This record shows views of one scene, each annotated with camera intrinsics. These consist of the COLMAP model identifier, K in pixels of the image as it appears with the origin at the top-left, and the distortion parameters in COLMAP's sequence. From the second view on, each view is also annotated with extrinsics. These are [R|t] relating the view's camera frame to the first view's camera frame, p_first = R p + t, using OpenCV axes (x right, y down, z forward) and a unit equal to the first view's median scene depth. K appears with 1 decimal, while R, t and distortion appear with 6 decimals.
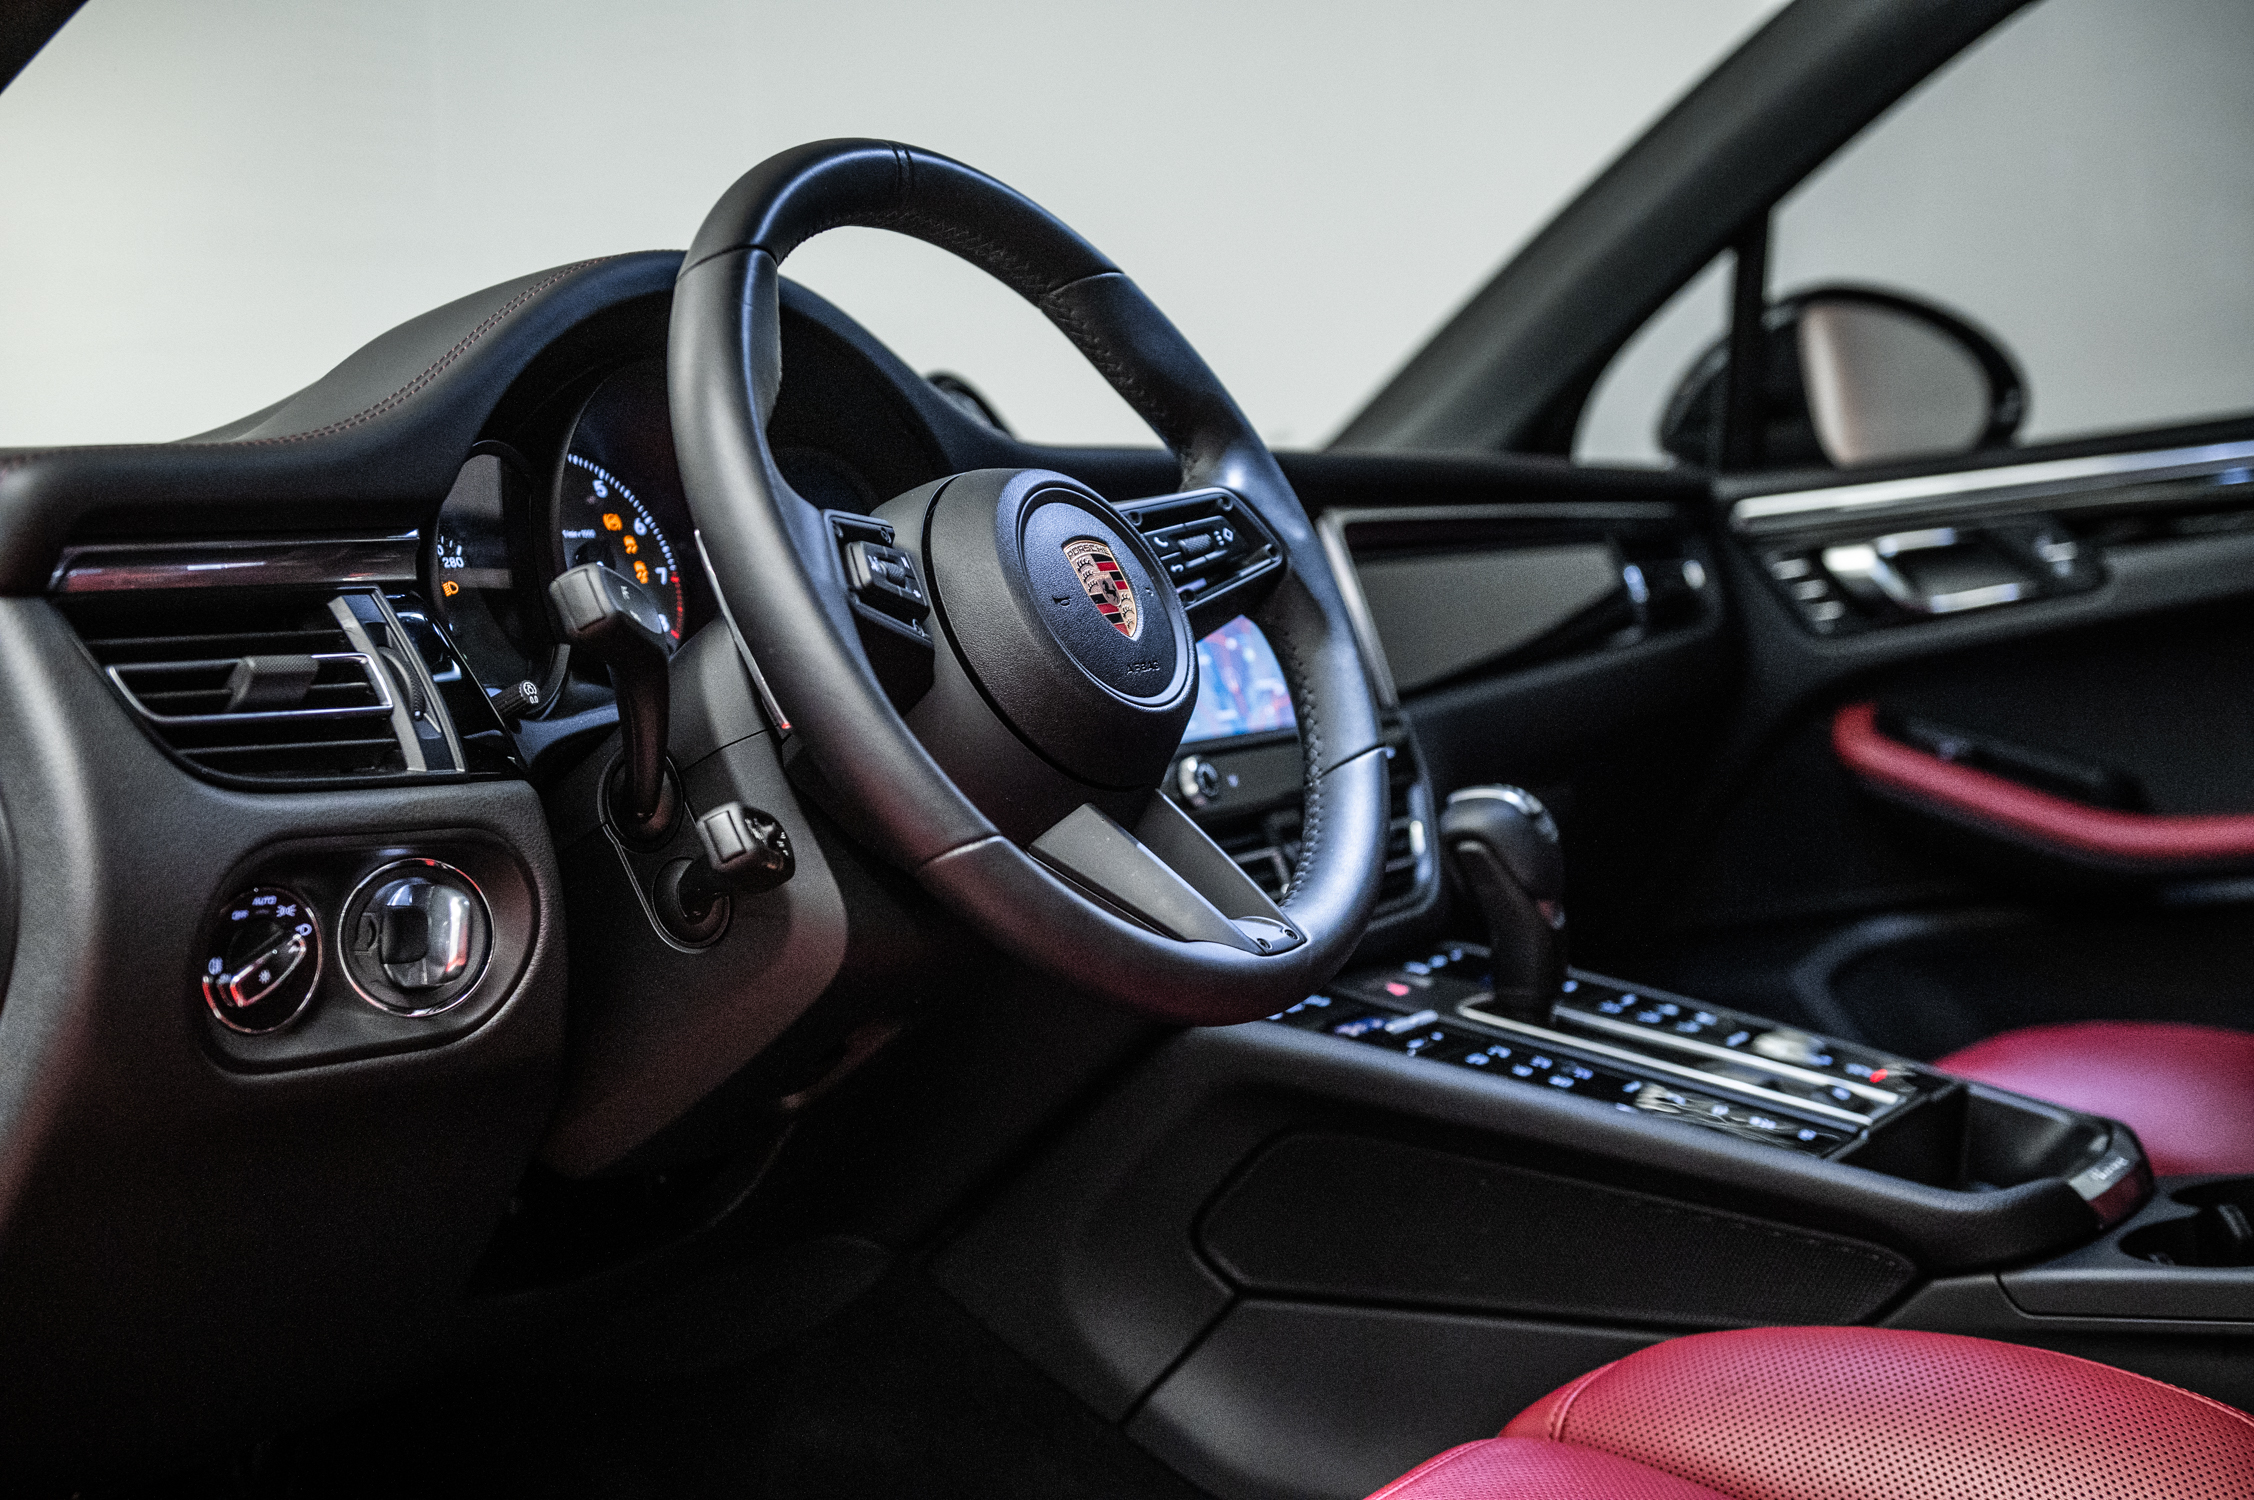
lens RADIAL K [[2998.2, 0, 1127.0], [0, 2998.2, 750.0], [0, 0, 1]] dist [0.113018, 0.010269]
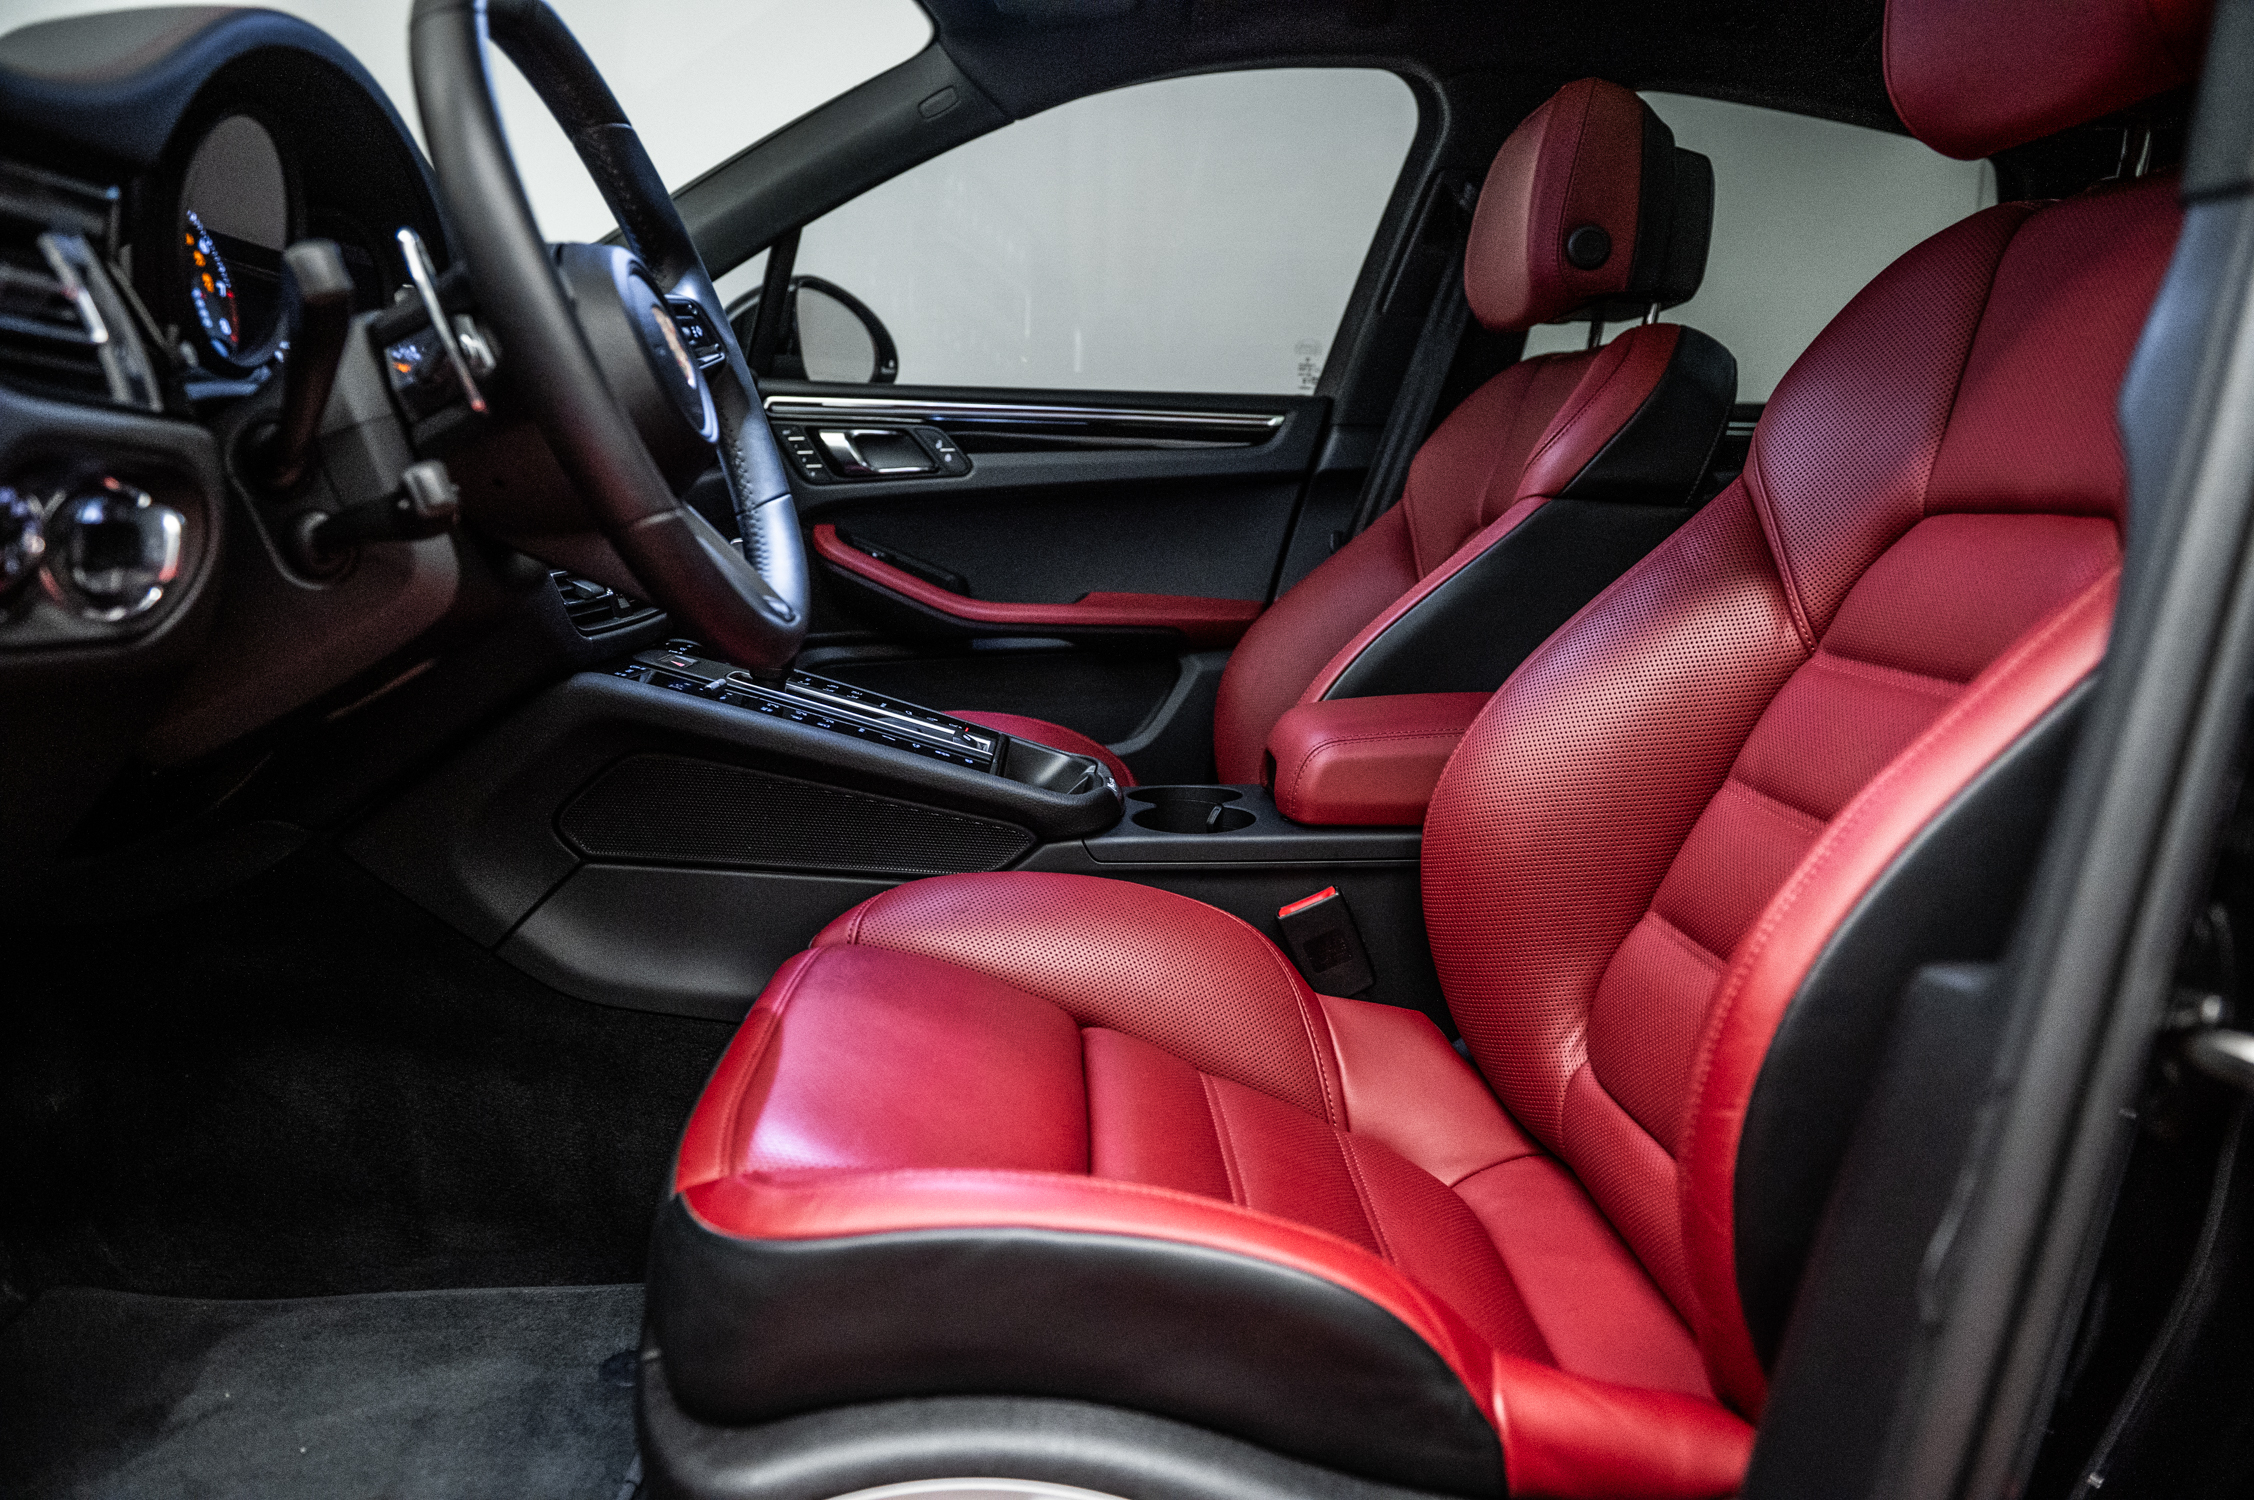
lens RADIAL K [[1569.4, 0, 1127.0], [0, 1569.4, 750.0], [0, 0, 1]] dist [-0.048131, -0.000421]
pose [[0.812808, 0.030884, 0.581712, -0.213804], [-0.091535, 0.992960, 0.075183, 0.048936], [-0.575294, -0.114356, 0.809913, 0.249945]]
